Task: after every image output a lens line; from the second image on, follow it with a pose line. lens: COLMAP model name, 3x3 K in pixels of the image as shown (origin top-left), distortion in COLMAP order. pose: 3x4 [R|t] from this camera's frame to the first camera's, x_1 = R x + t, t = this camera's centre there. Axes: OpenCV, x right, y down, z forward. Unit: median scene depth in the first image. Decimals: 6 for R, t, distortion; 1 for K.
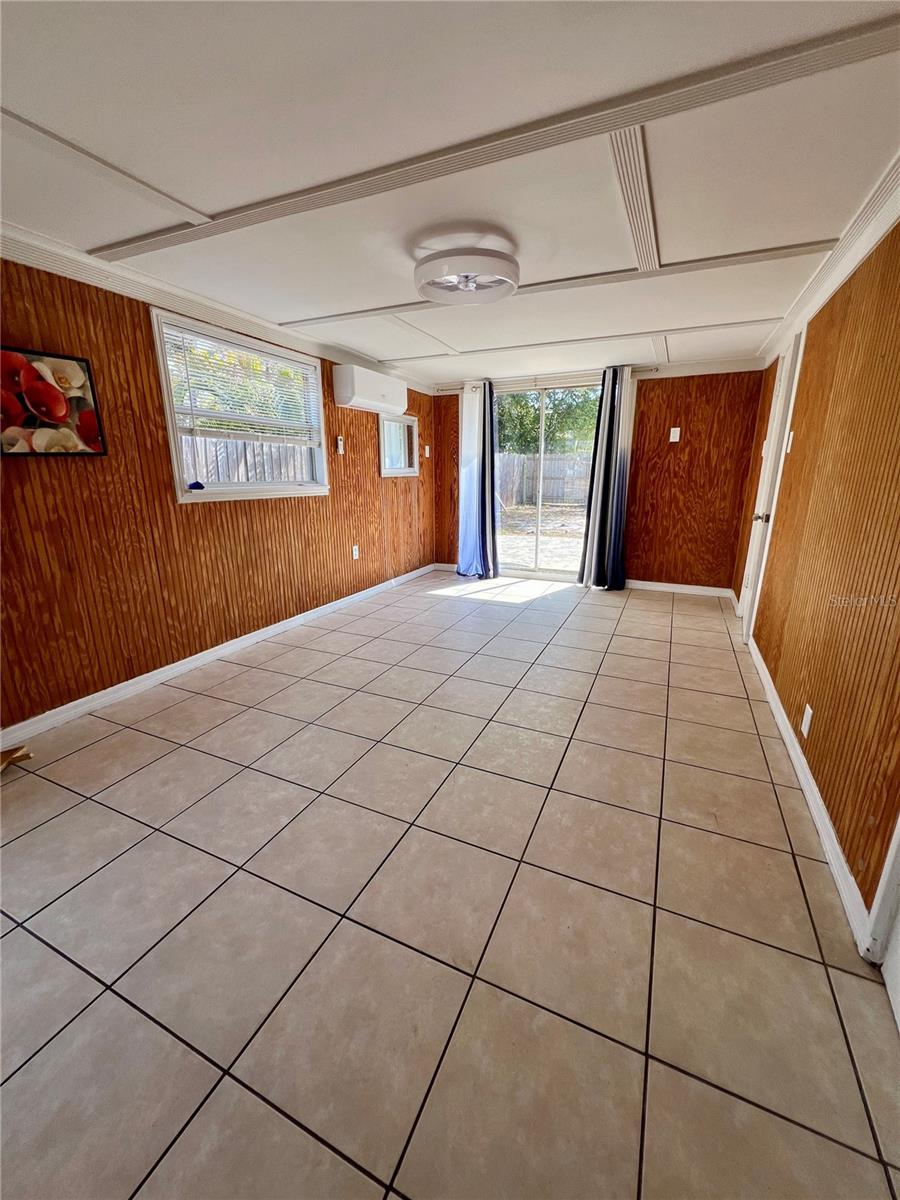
lens RADIAL K [[479.1, 0, 449.3], [0, 479.1, 601.0], [0, 0, 1]] dist [-0.002669, 0.000753]
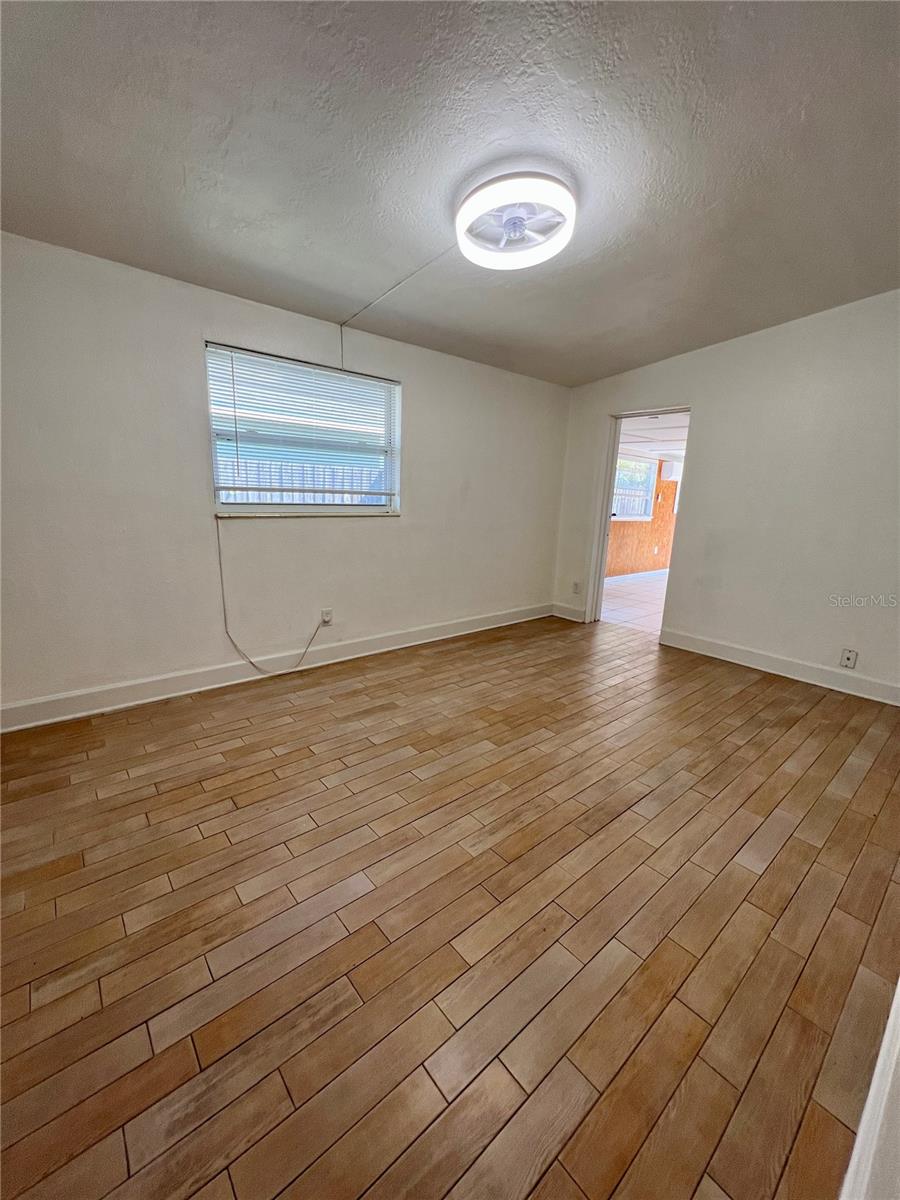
lens RADIAL K [[479.1, 0, 451.6], [0, 479.1, 601.7], [0, 0, 1]] dist [-0.002669, 0.000753]
pose [[0.905036, 0.128500, -0.405459, -0.149696], [-0.148961, 0.988657, -0.019170, 0.315580], [0.398397, 0.077747, 0.913912, -1.307999]]
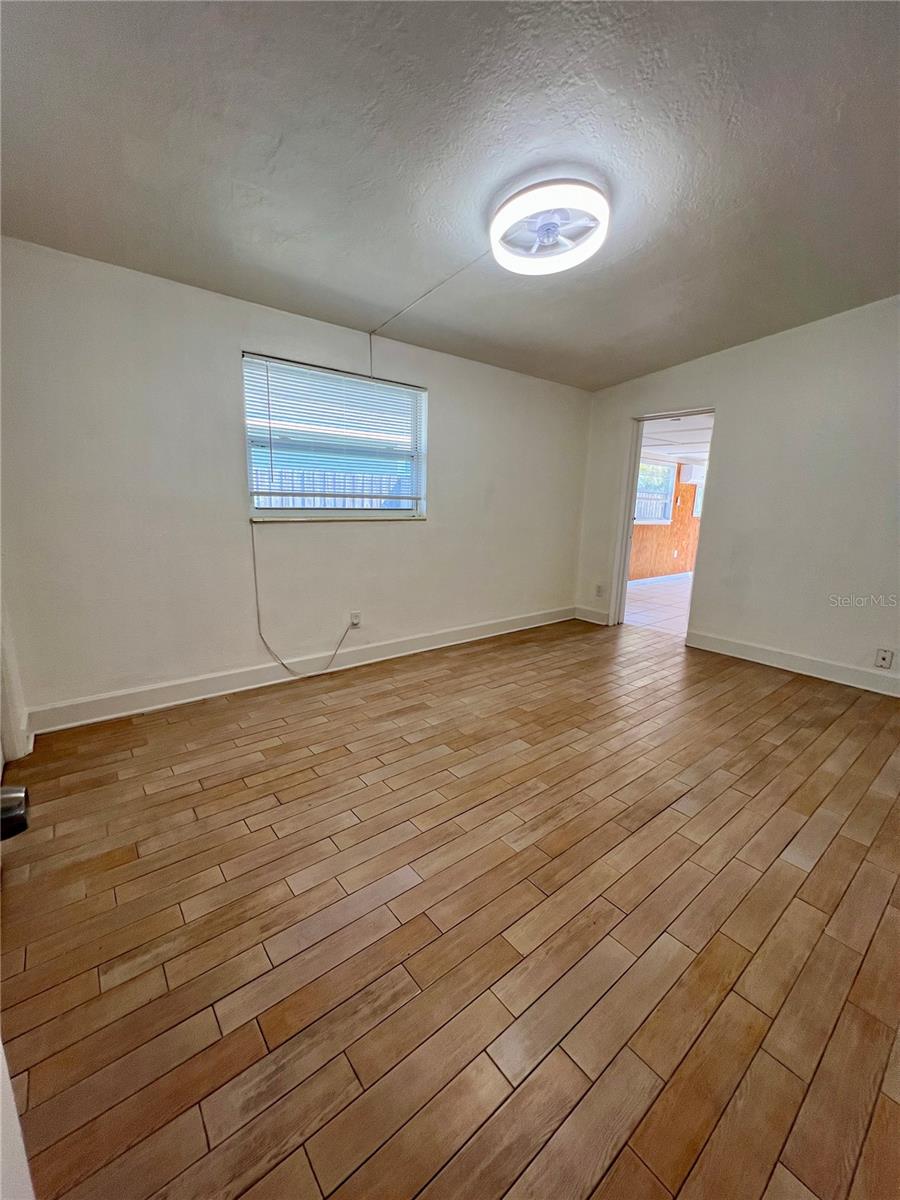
lens RADIAL K [[479.1, 0, 451.3], [0, 479.1, 601.1], [0, 0, 1]] dist [-0.002669, 0.000753]
pose [[0.894628, 0.115655, -0.431584, -0.170159], [-0.143199, 0.989184, -0.031757, 0.329513], [0.423243, 0.090213, 0.901514, -1.324923]]
